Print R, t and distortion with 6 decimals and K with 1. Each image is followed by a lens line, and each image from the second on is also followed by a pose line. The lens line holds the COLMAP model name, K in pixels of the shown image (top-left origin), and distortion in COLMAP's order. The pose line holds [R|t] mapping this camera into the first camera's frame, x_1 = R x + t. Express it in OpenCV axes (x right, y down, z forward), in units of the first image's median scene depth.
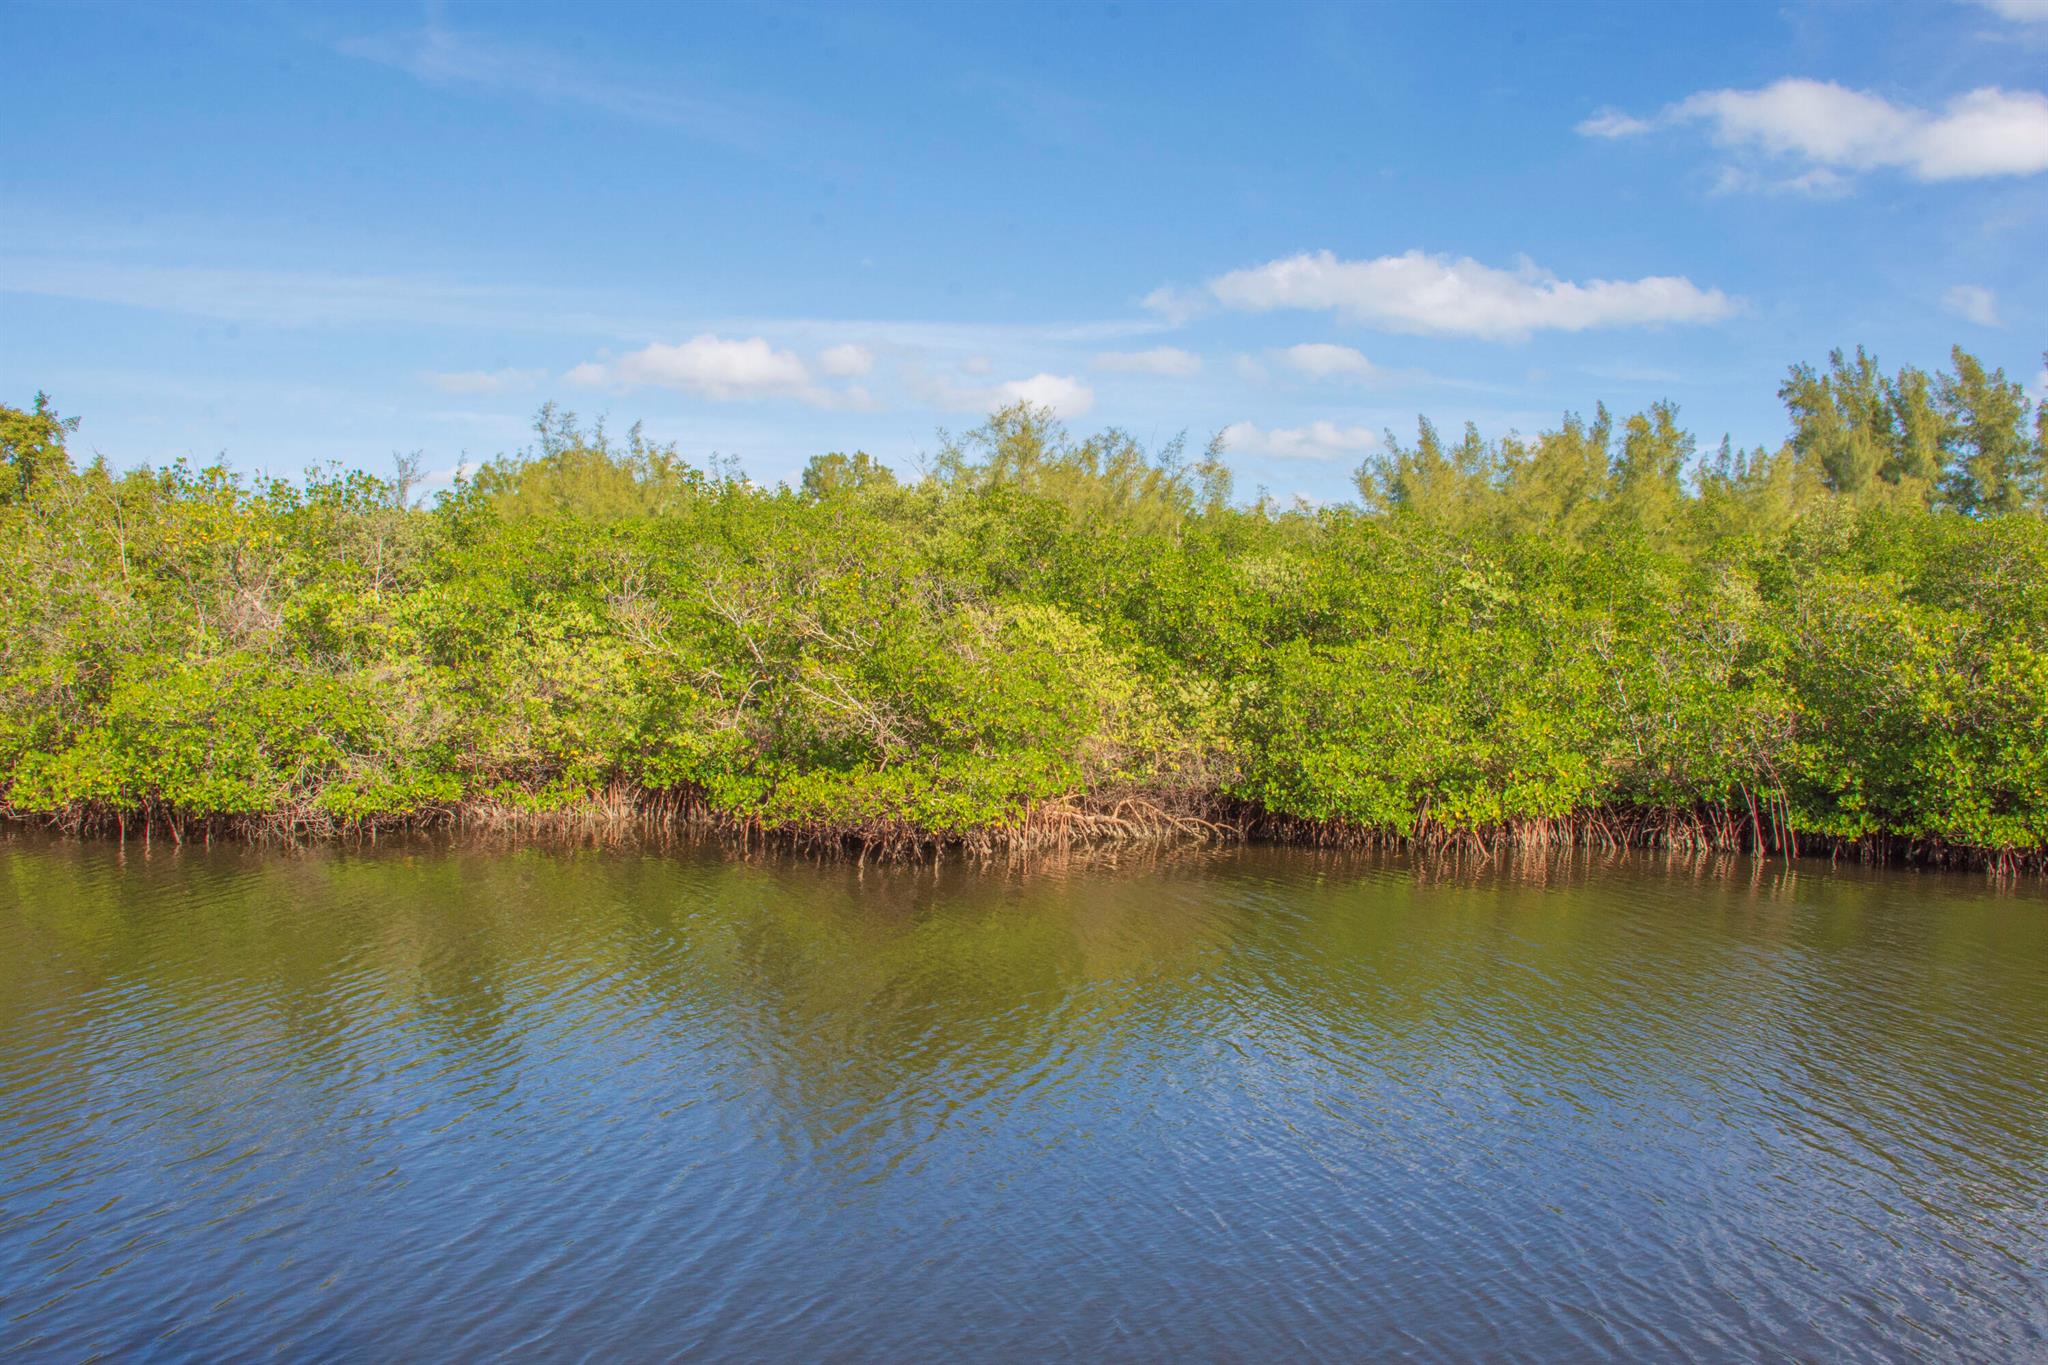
lens RADIAL K [[1566.6, 0, 1028.7], [0, 1566.6, 646.9], [0, 0, 1]] dist [-0.146908, 0.075948]
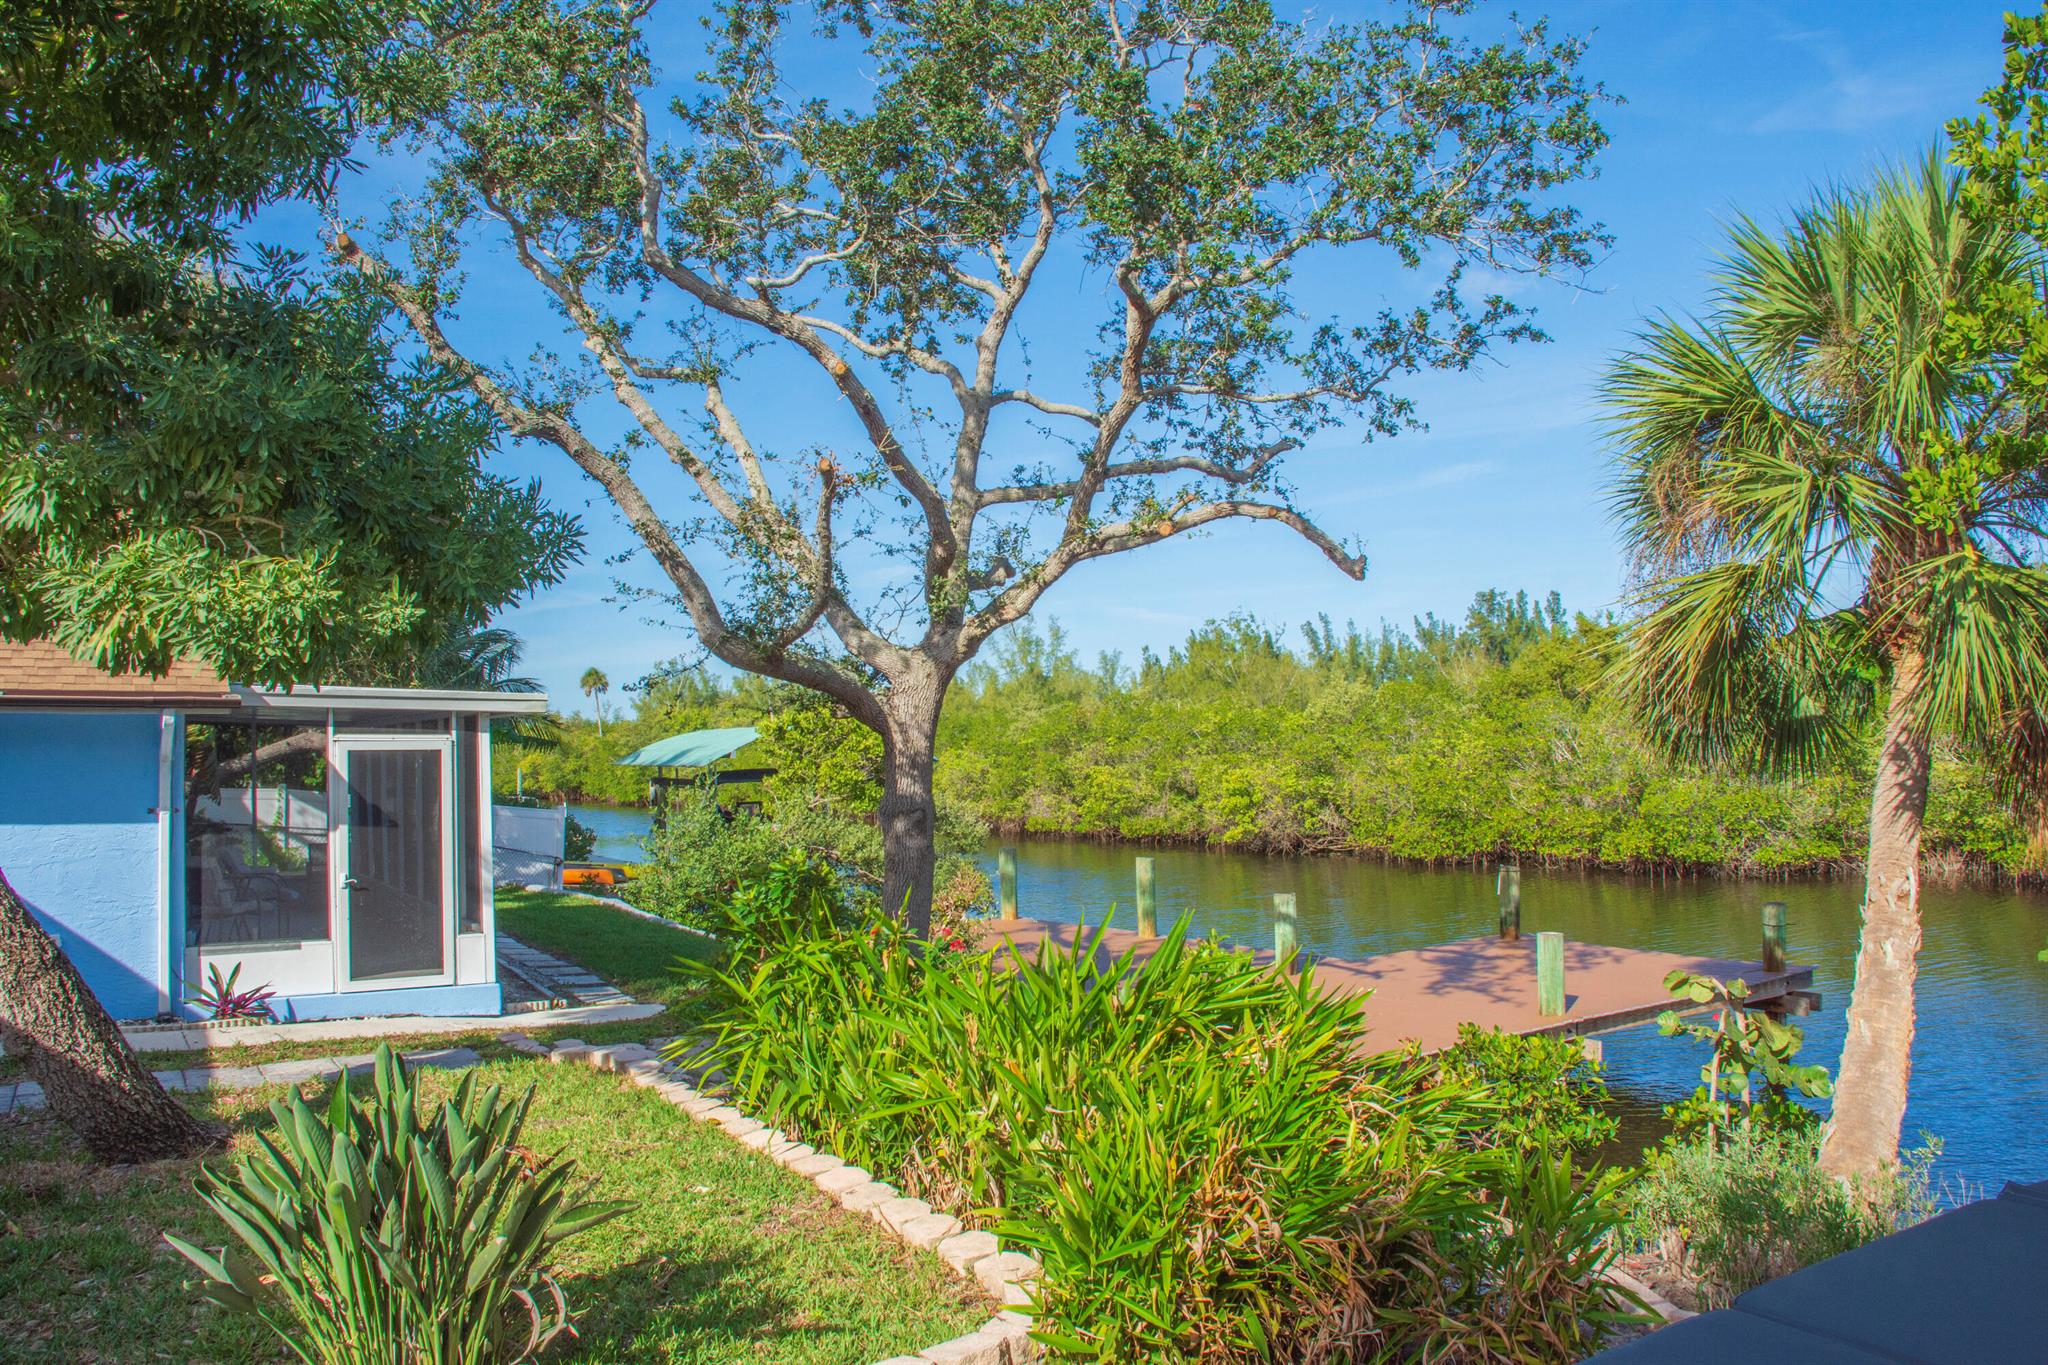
lens RADIAL K [[1566.6, 0, 1073.2], [0, 1566.6, 674.4], [0, 0, 1]] dist [-0.146908, 0.075948]
pose [[0.586328, -0.075165, -0.806579, 0.508282], [0.045576, 0.997170, -0.059796, -0.041641], [0.808790, -0.001700, 0.588094, -0.684280]]
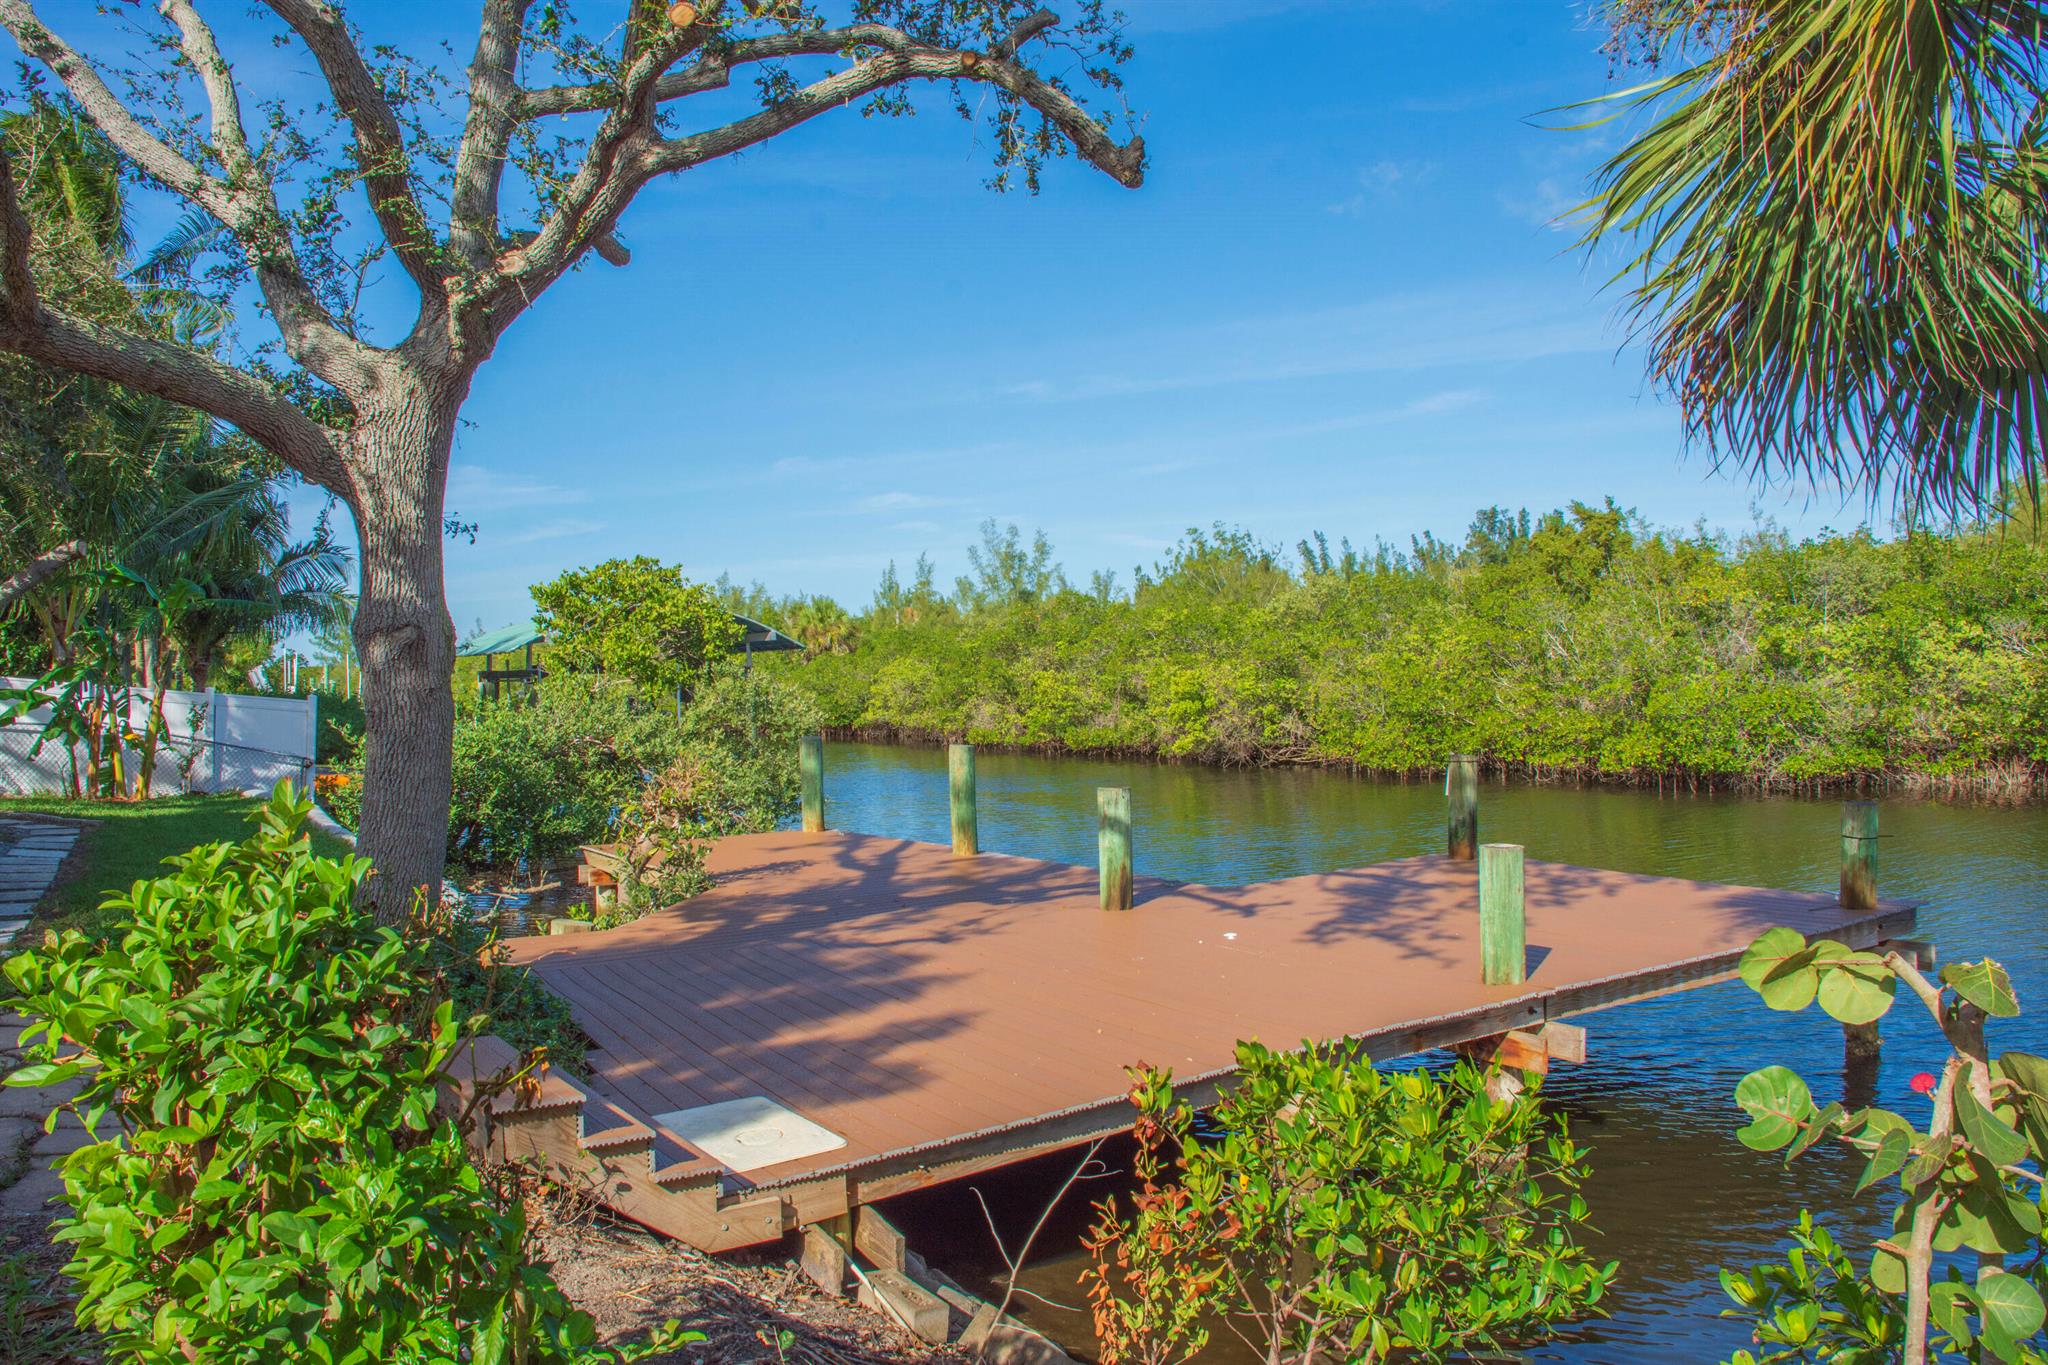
lens RADIAL K [[1566.6, 0, 1061.4], [0, 1566.6, 648.1], [0, 0, 1]] dist [-0.146908, 0.075948]
pose [[0.578733, -0.050514, -0.813951, 0.343985], [0.045344, 0.998529, -0.029729, -0.004273], [0.814255, -0.019702, 0.580172, -0.447597]]
